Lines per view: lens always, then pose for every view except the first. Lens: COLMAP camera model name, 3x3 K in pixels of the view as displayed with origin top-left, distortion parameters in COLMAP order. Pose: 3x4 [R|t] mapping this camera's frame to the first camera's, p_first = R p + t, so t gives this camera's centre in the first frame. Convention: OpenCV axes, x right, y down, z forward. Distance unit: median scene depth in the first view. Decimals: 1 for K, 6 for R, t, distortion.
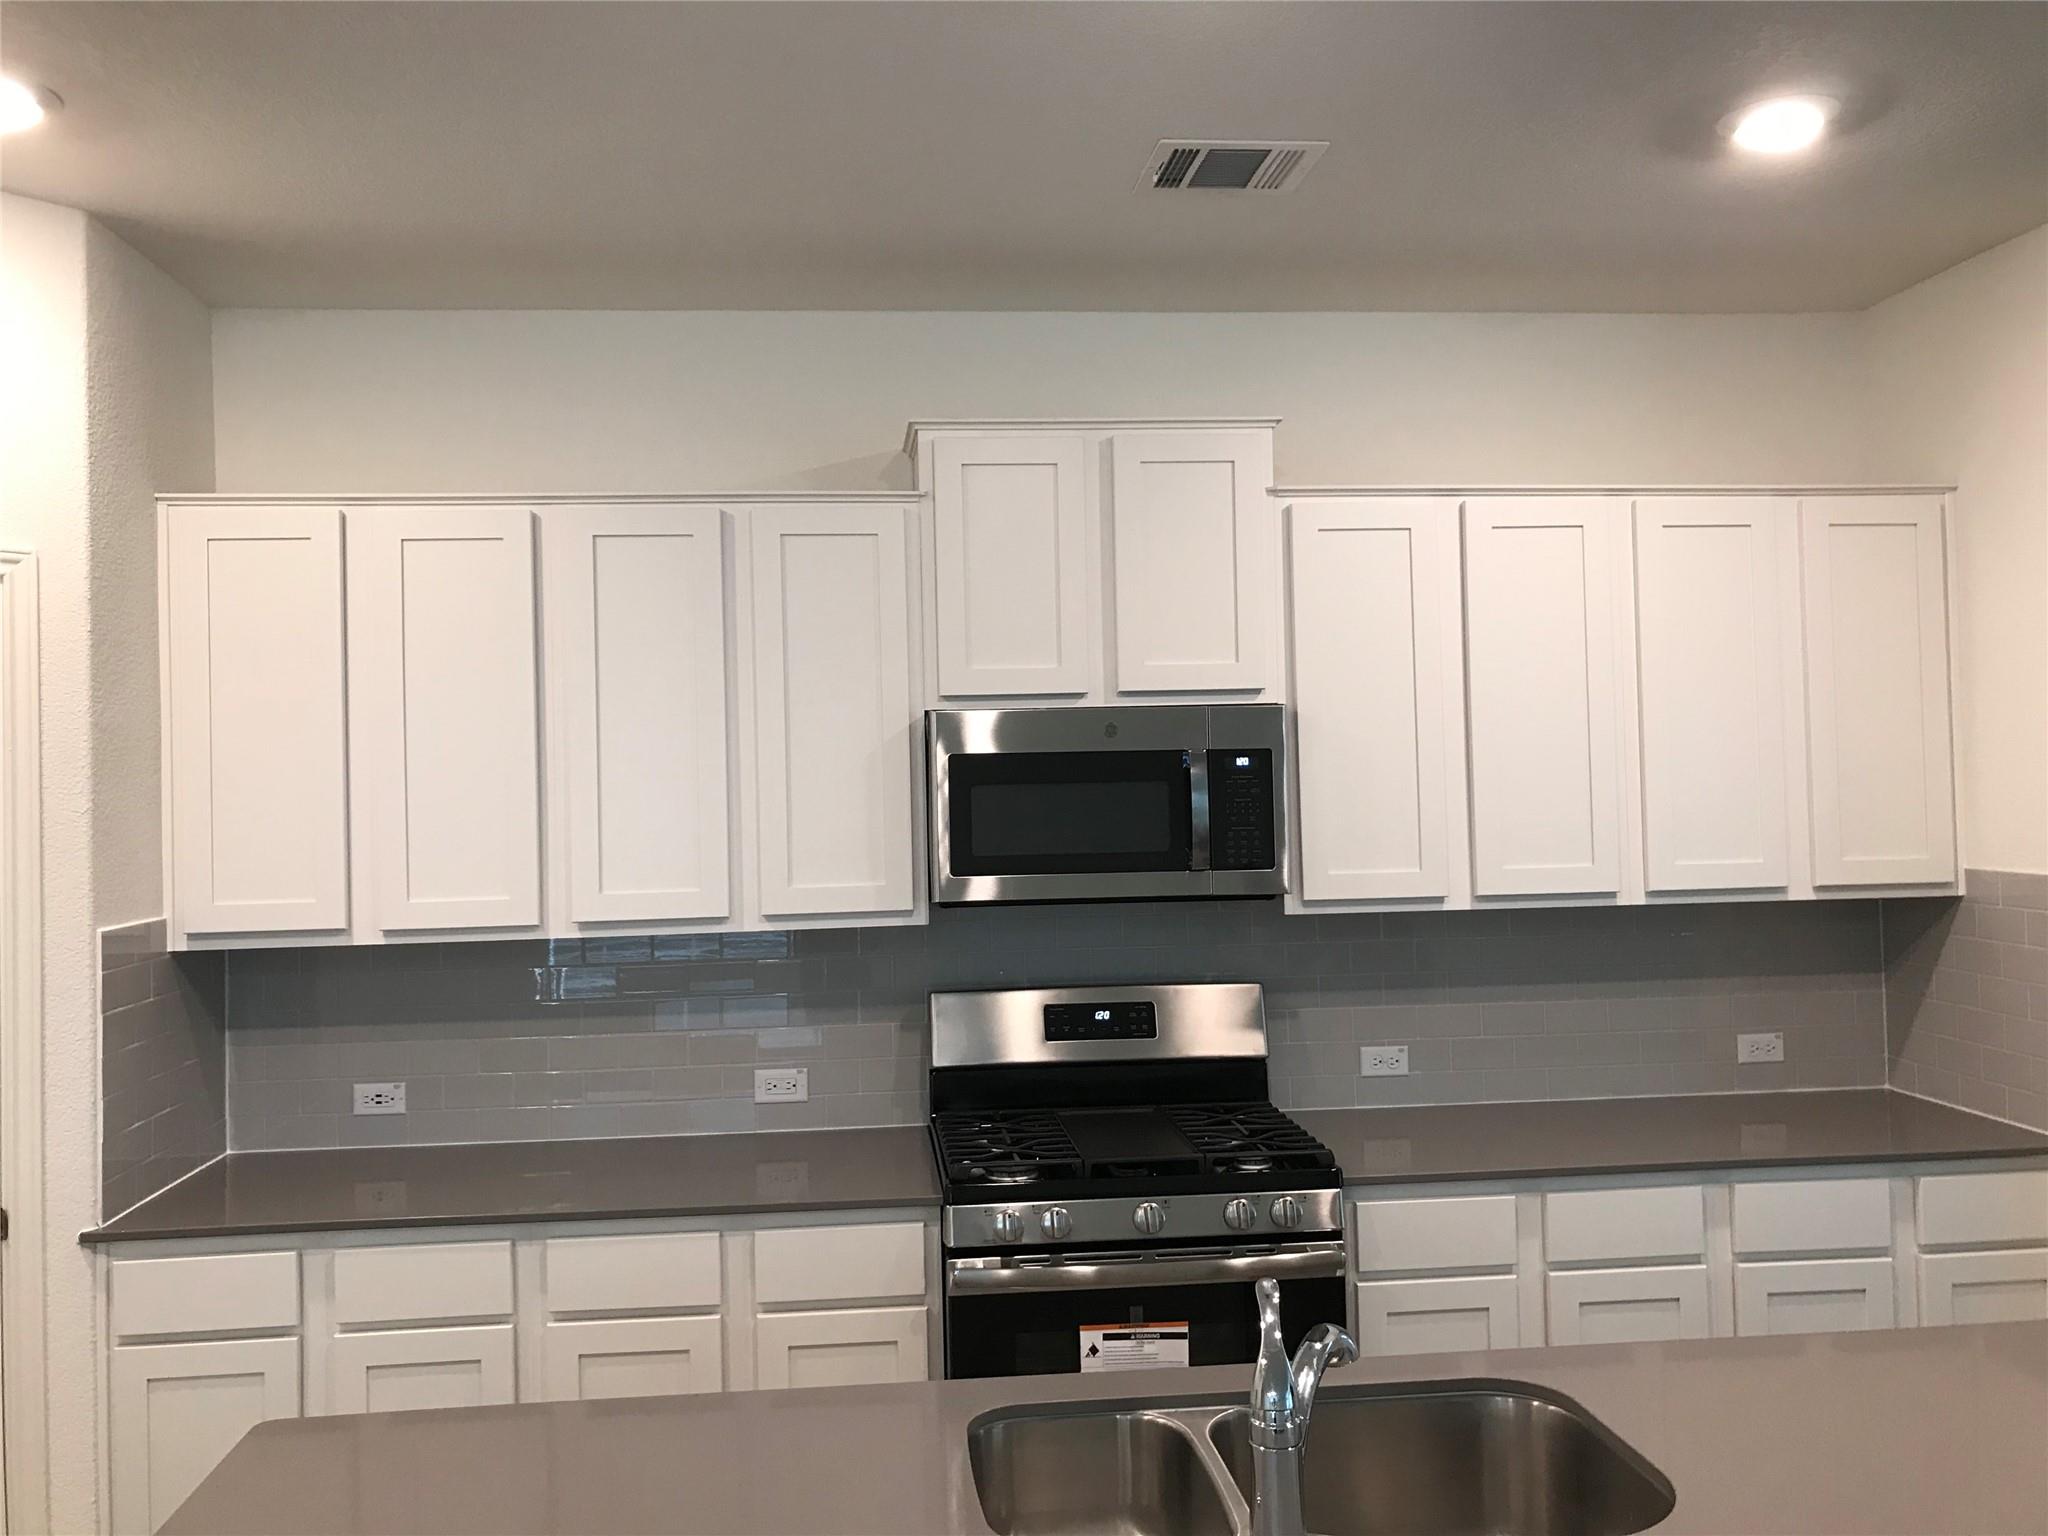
lens RADIAL K [[1681.2, 0, 1014.0], [0, 1681.2, 751.6], [0, 0, 1]] dist [0.053686, -0.054114]
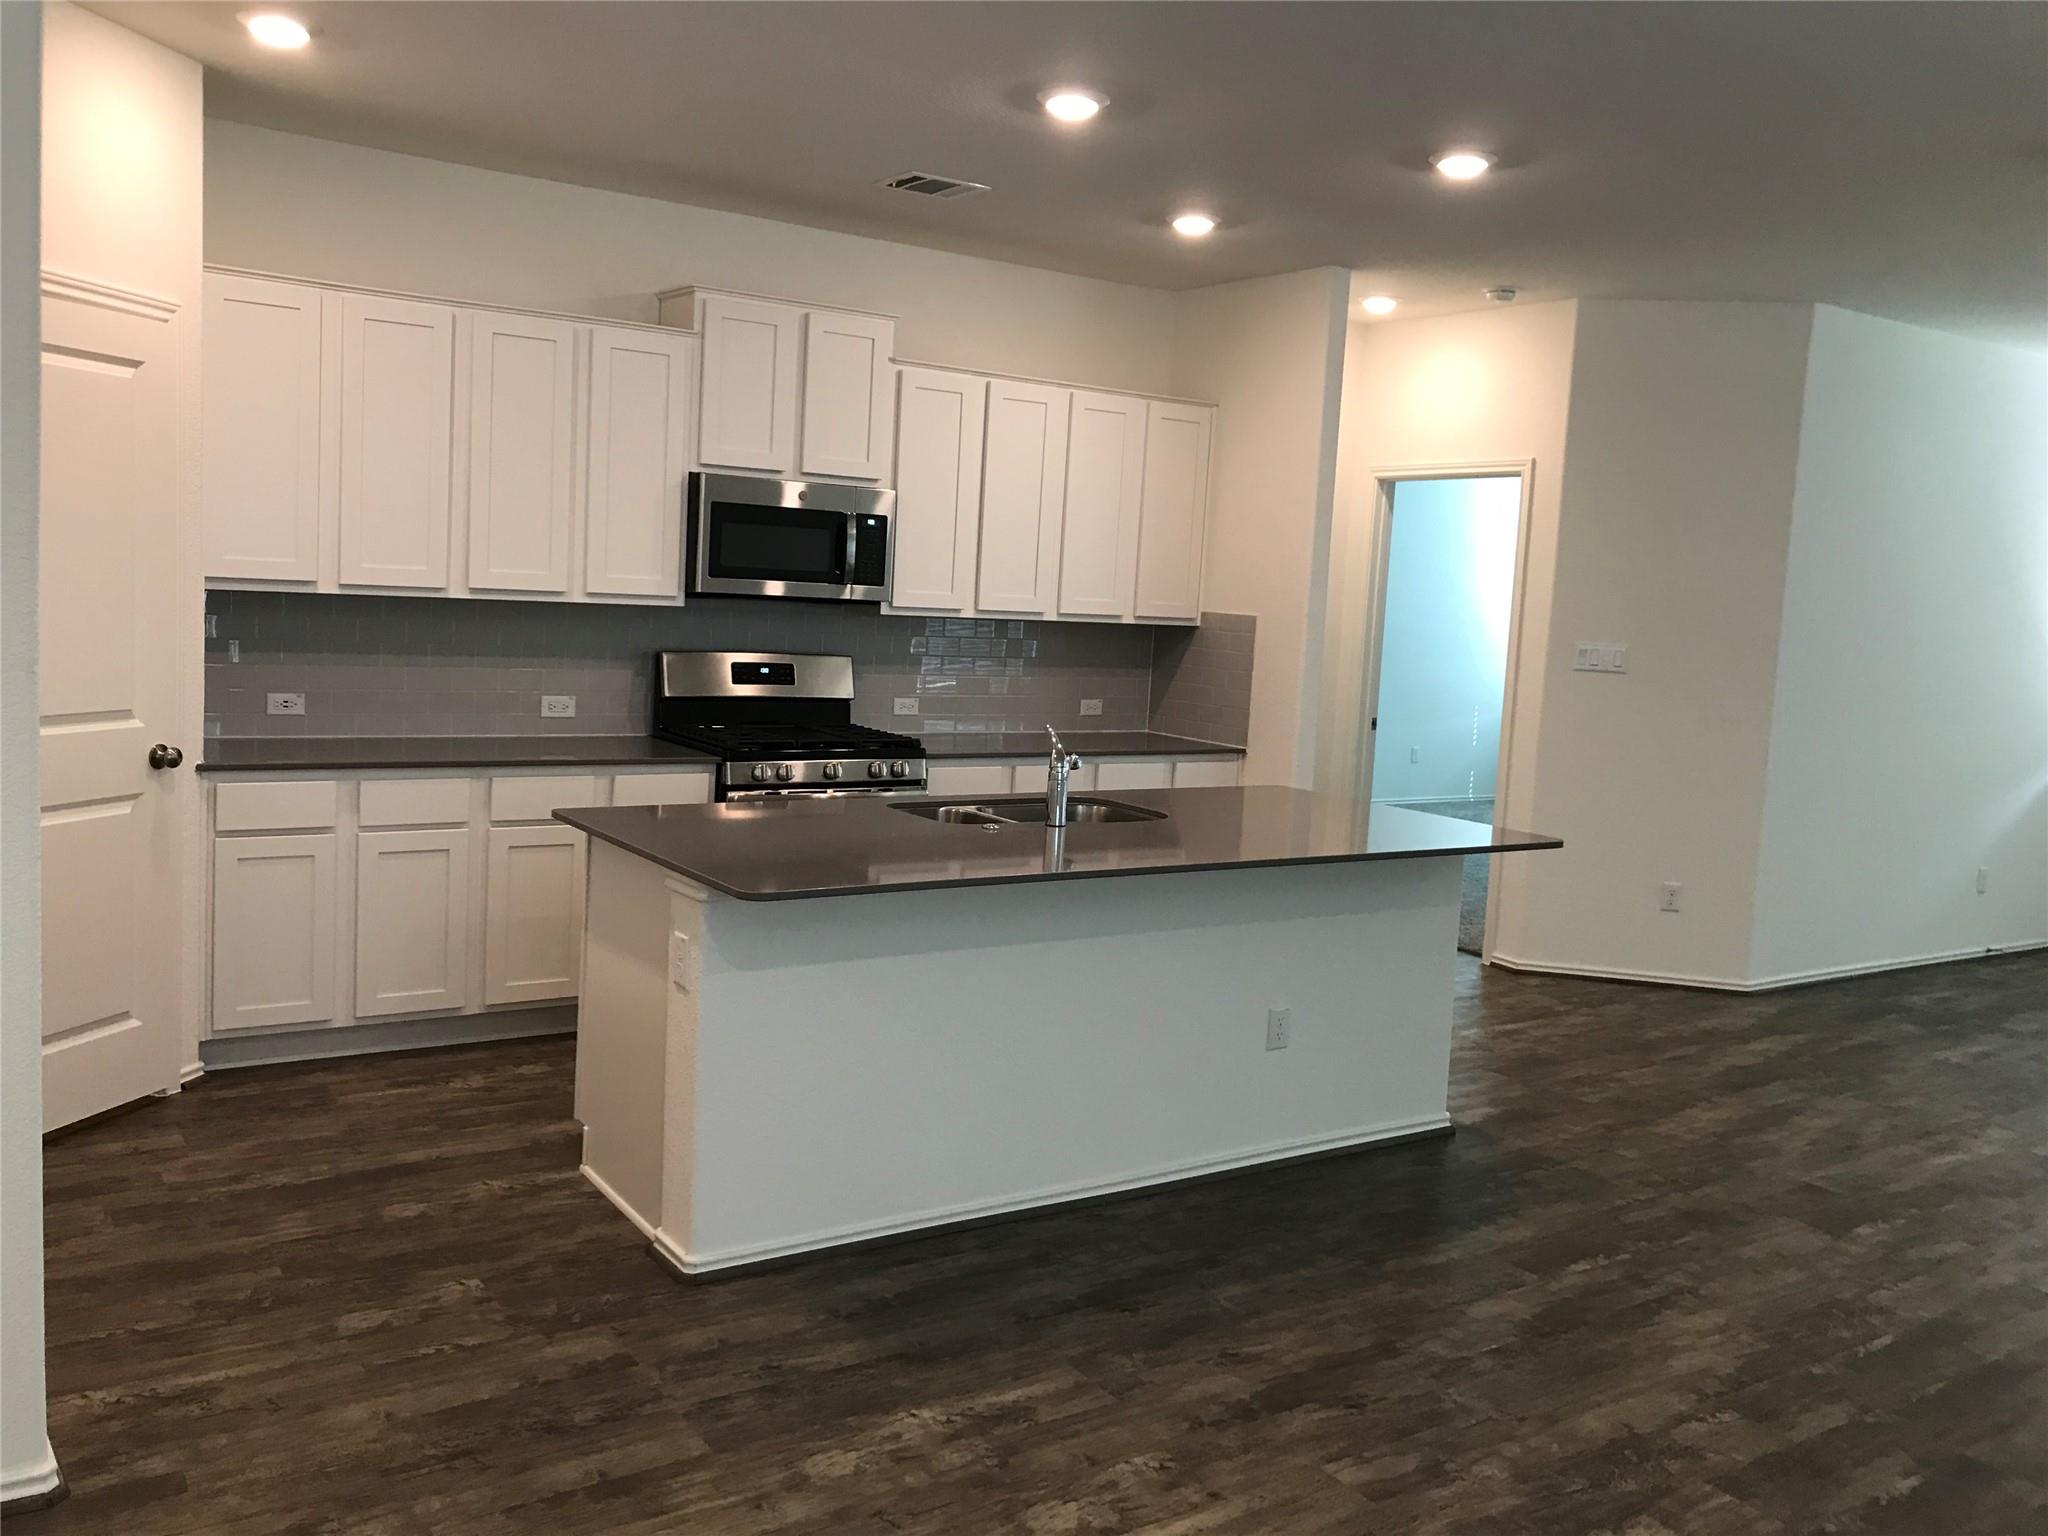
lens RADIAL K [[1681.2, 0, 1014.5], [0, 1681.2, 774.9], [0, 0, 1]] dist [0.053686, -0.054114]
pose [[0.876127, 0.013621, 0.481888, -0.540936], [-0.083900, 0.988654, 0.124594, 0.034052], [-0.474723, -0.149590, 0.867330, -0.570273]]
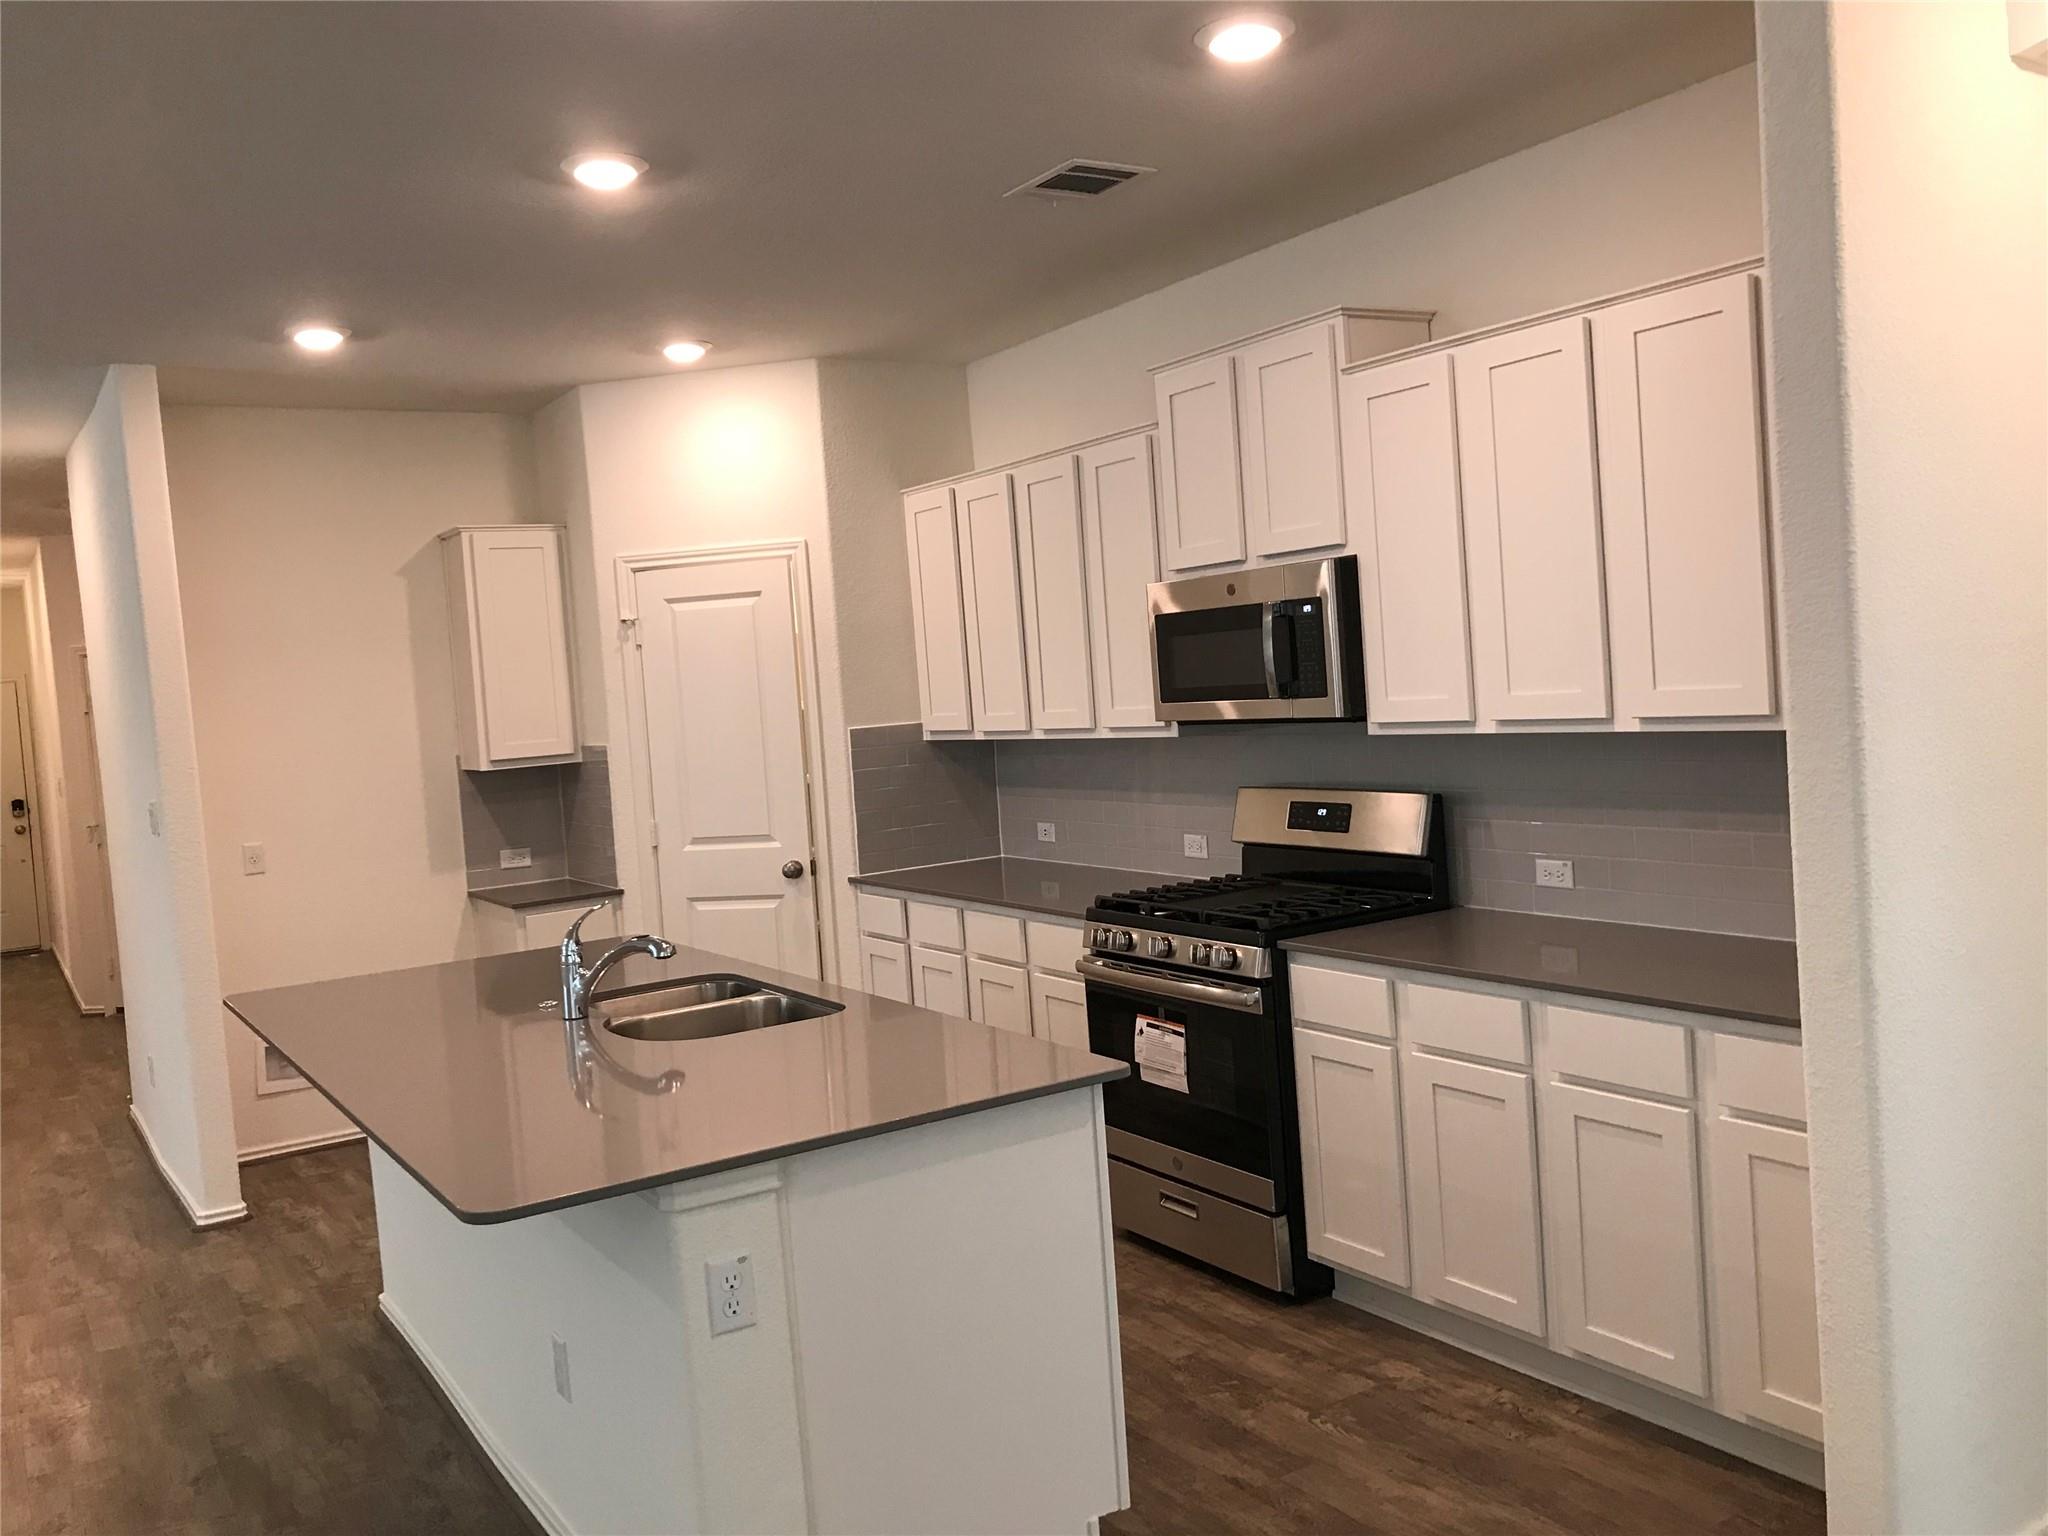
lens RADIAL K [[1681.2, 0, 975.7], [0, 1681.2, 769.3], [0, 0, 1]] dist [0.053686, -0.054114]
pose [[0.443787, 0.040551, -0.895214, 1.094525], [0.078309, 0.993399, 0.083818, 0.000430], [0.892704, -0.107301, 0.437682, 0.234643]]
